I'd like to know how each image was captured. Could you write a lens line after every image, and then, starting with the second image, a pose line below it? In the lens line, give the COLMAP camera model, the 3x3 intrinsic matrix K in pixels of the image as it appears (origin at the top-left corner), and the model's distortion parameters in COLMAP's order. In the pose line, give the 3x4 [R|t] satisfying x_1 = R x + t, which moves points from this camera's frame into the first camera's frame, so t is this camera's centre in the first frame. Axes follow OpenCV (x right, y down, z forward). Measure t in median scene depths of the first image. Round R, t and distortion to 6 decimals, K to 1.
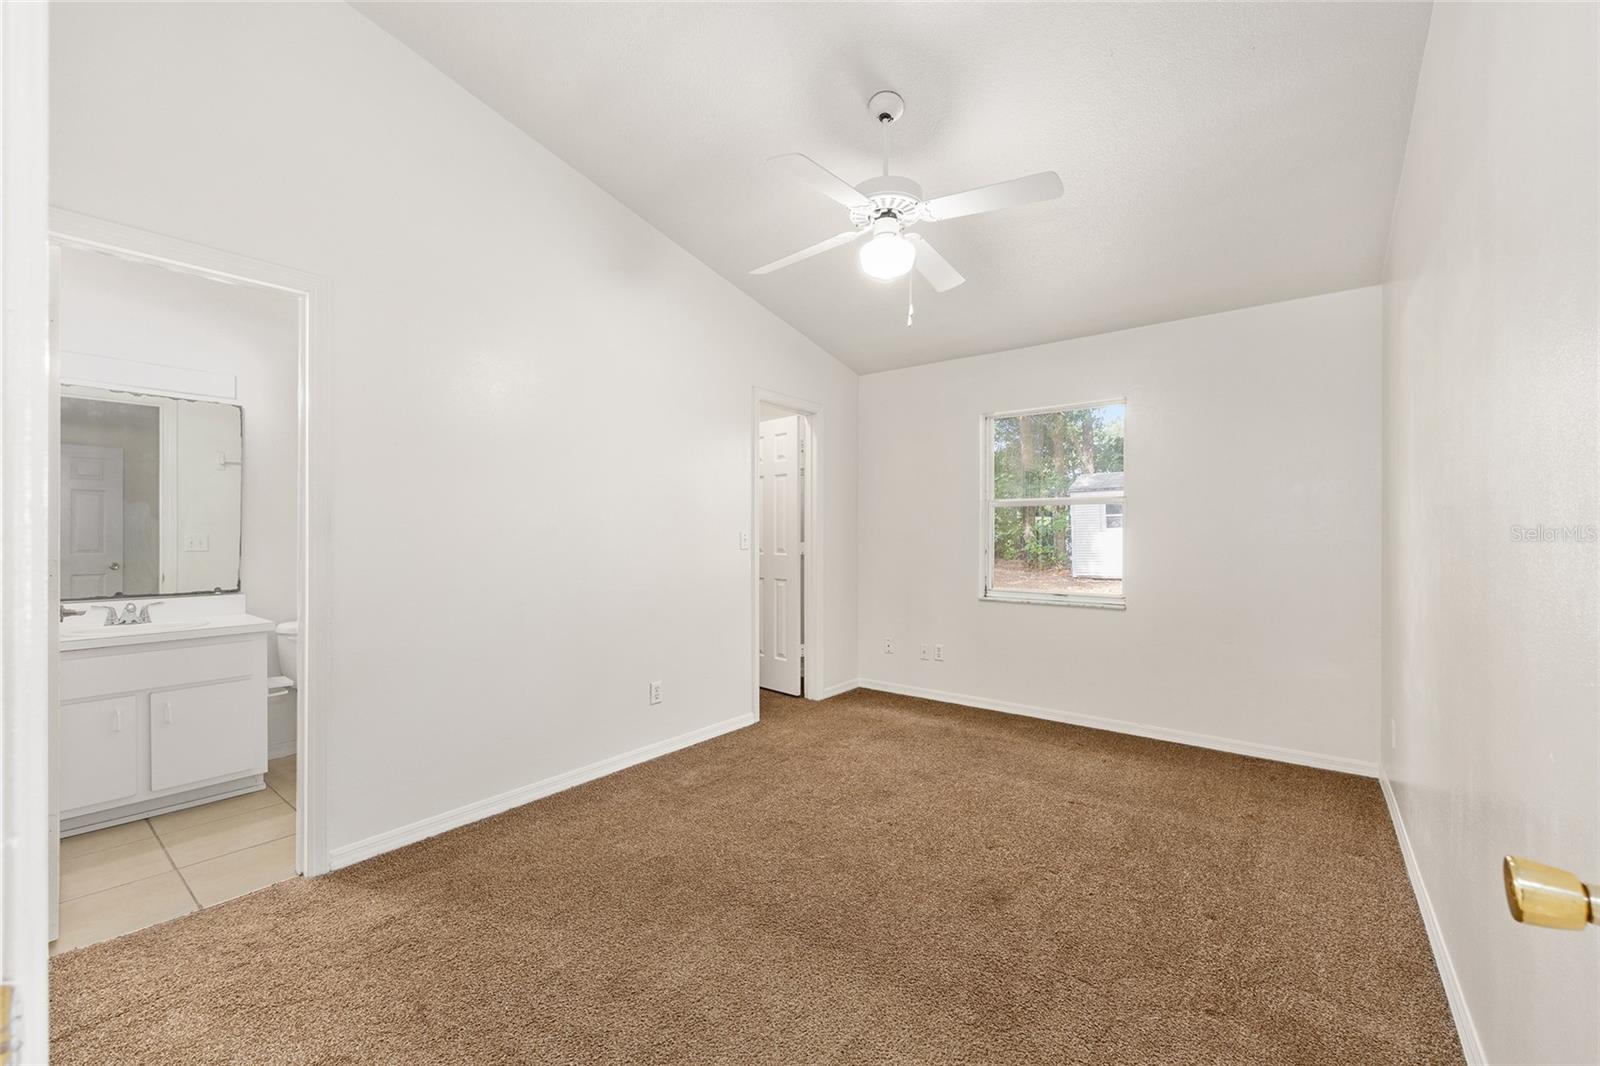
lens RADIAL K [[651.3, 0, 792.7], [0, 651.3, 536.3], [0, 0, 1]] dist [0.000145, 0.001107]
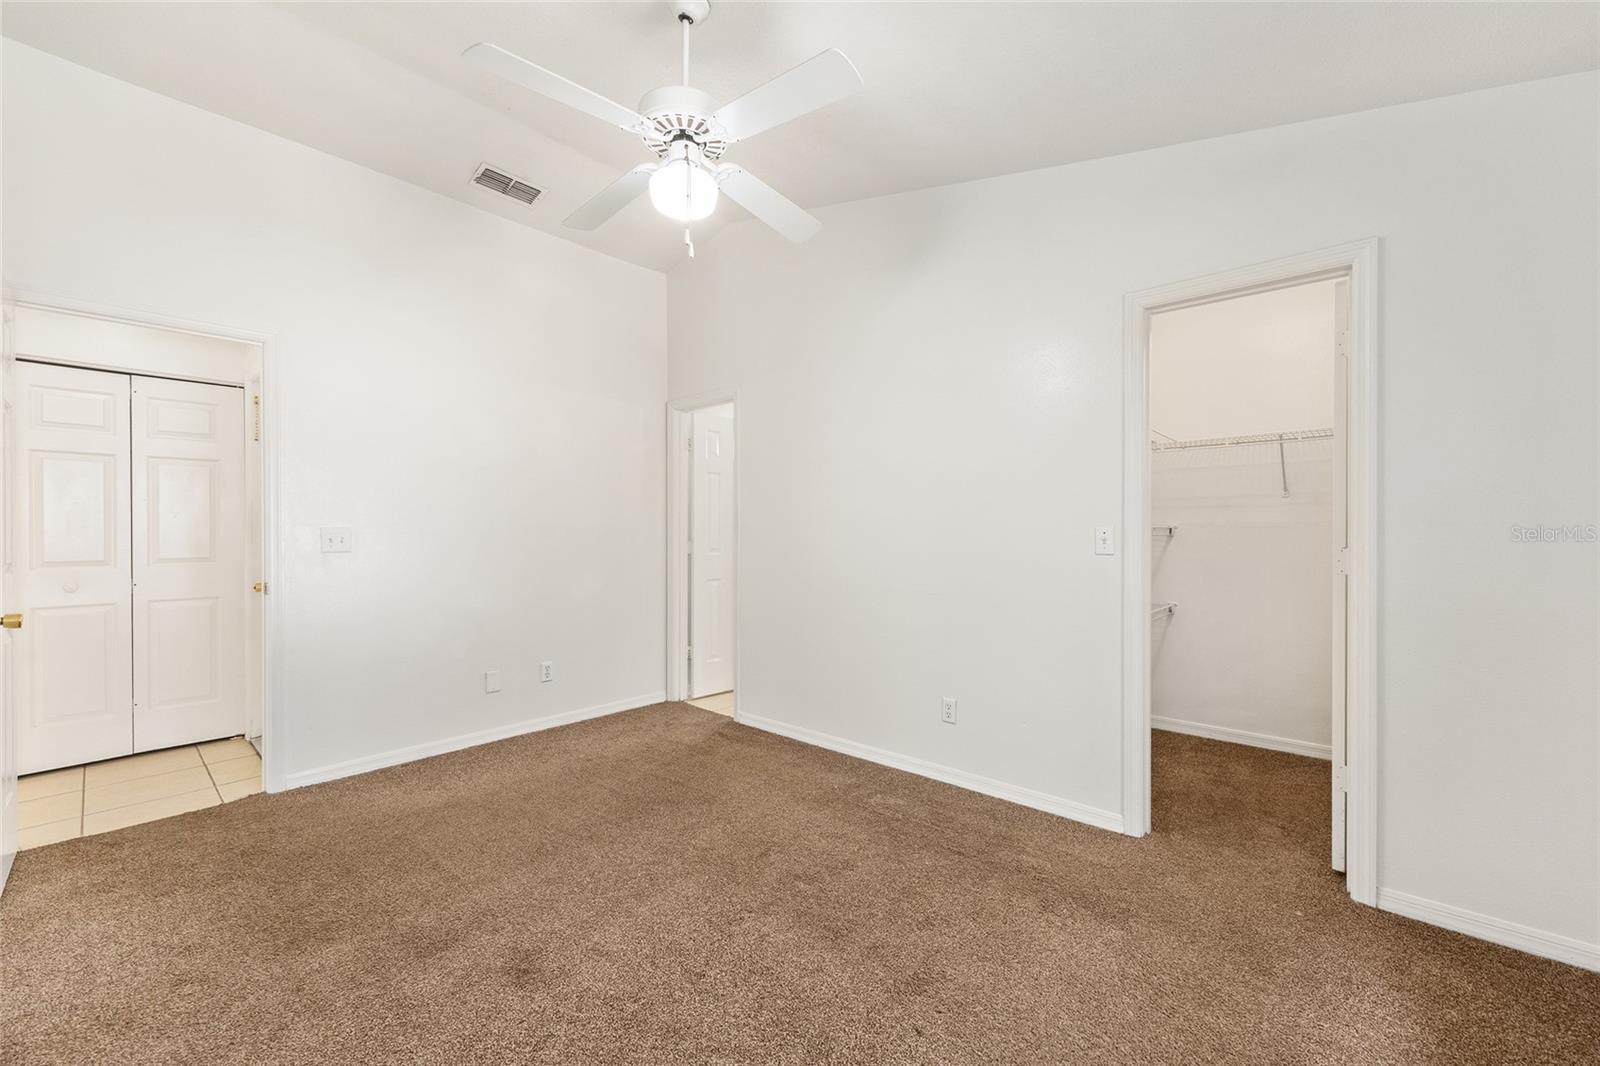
lens RADIAL K [[651.3, 0, 797.6], [0, 651.3, 529.6], [0, 0, 1]] dist [0.000145, 0.001107]
pose [[-0.083621, 0.001844, -0.996496, 0.692620], [0.005790, 0.999982, 0.001364, -0.006383], [0.996481, -0.005656, -0.083630, 0.880693]]
